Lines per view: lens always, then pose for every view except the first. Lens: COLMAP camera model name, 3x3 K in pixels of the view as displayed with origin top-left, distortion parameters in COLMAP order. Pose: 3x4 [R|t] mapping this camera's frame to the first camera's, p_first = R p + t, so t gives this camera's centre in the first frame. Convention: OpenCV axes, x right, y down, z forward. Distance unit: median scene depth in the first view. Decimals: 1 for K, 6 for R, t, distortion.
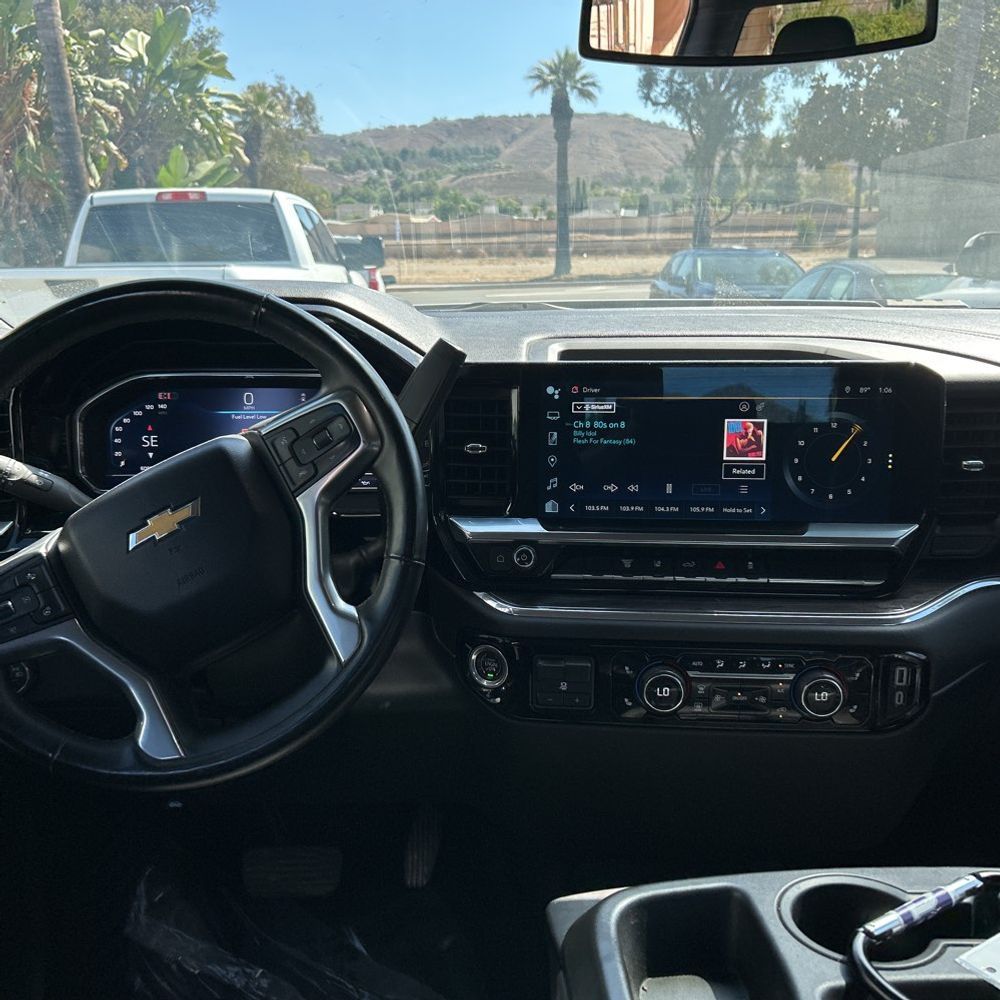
lens RADIAL K [[1004.3, 0, 504.7], [0, 1004.3, 495.7], [0, 0, 1]] dist [0.022103, -0.008826]
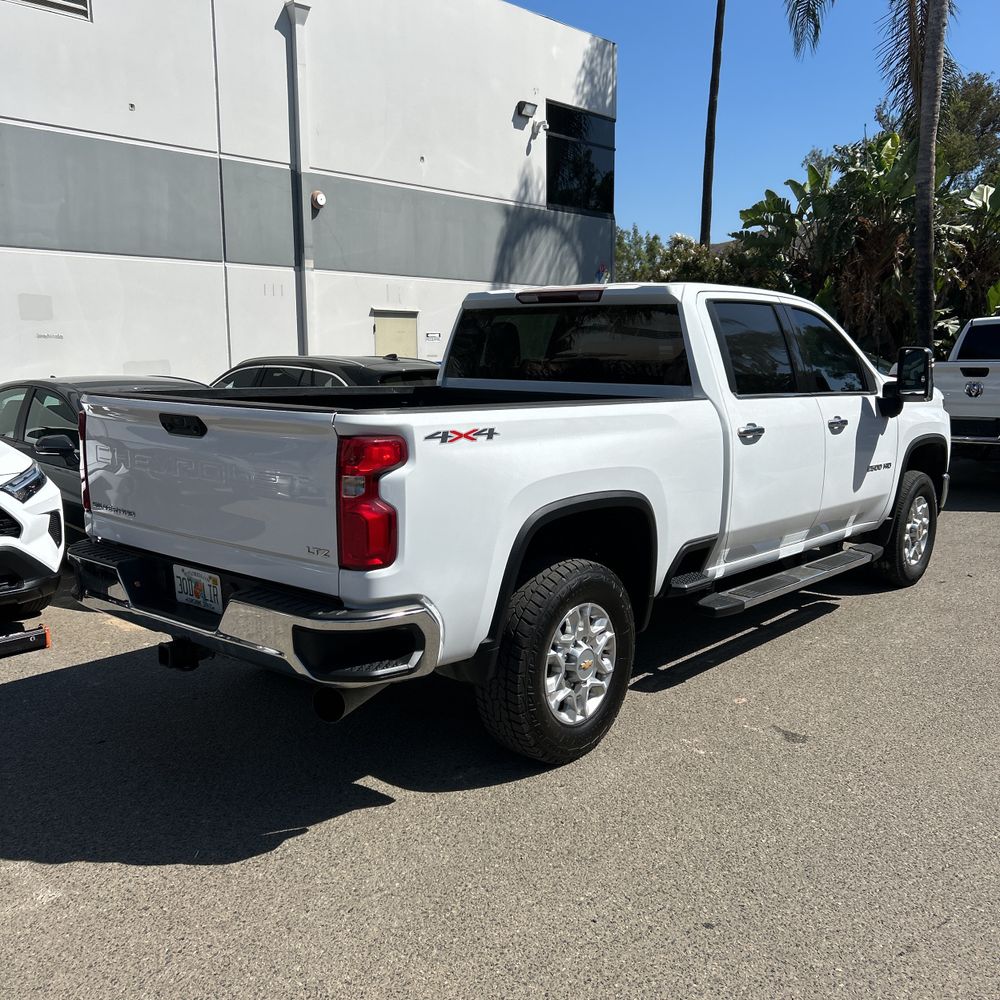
lens RADIAL K [[1014.6, 0, 492.1], [0, 1014.6, 481.1], [0, 0, 1]] dist [0.041128, -0.035698]
pose [[0.750047, 0.092564, -0.654876, 0.020650], [-0.161911, 0.985727, -0.046113, 0.026823], [0.641260, 0.140619, 0.754329, -0.115739]]
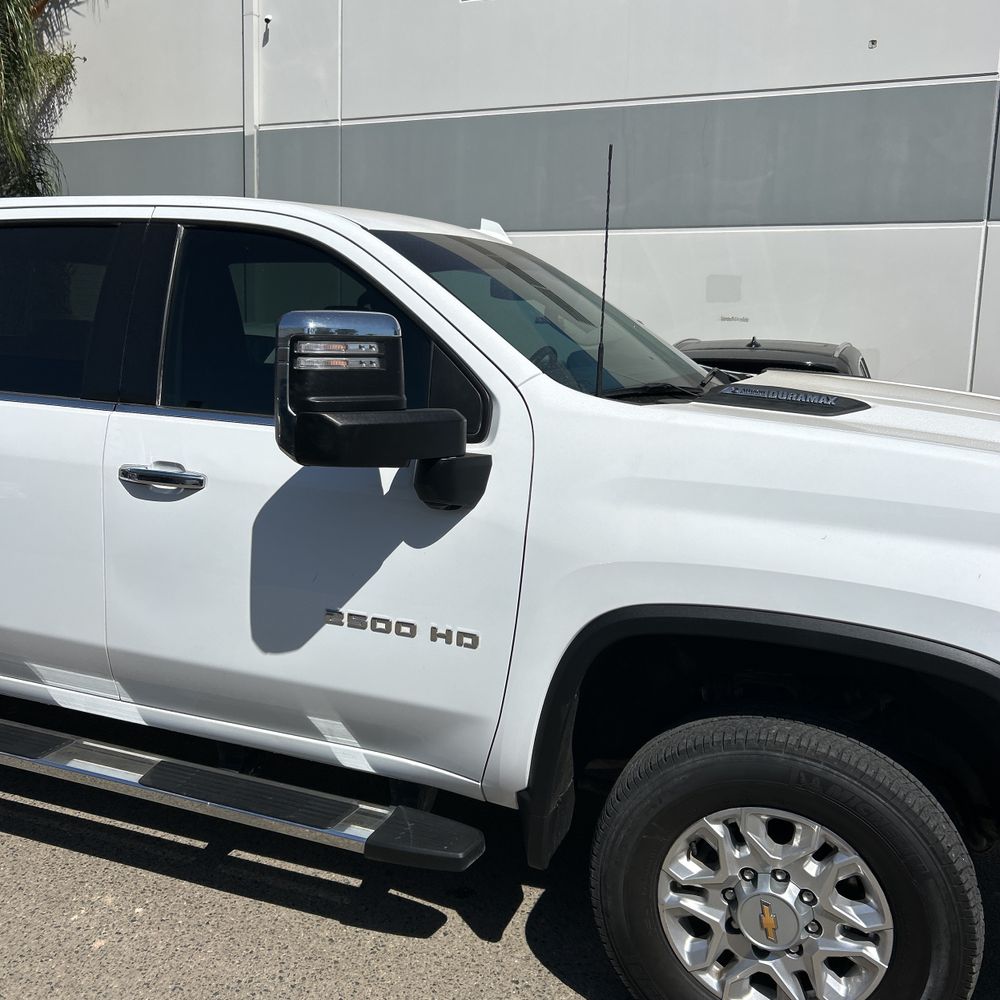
lens RADIAL K [[1014.6, 0, 492.1], [0, 1014.6, 481.1], [0, 0, 1]] dist [0.041128, -0.035698]
pose [[-0.375067, 0.136647, -0.916871, 0.015058], [-0.240472, 0.940875, 0.238595, -0.008317], [0.895264, 0.309971, -0.320032, 0.030451]]
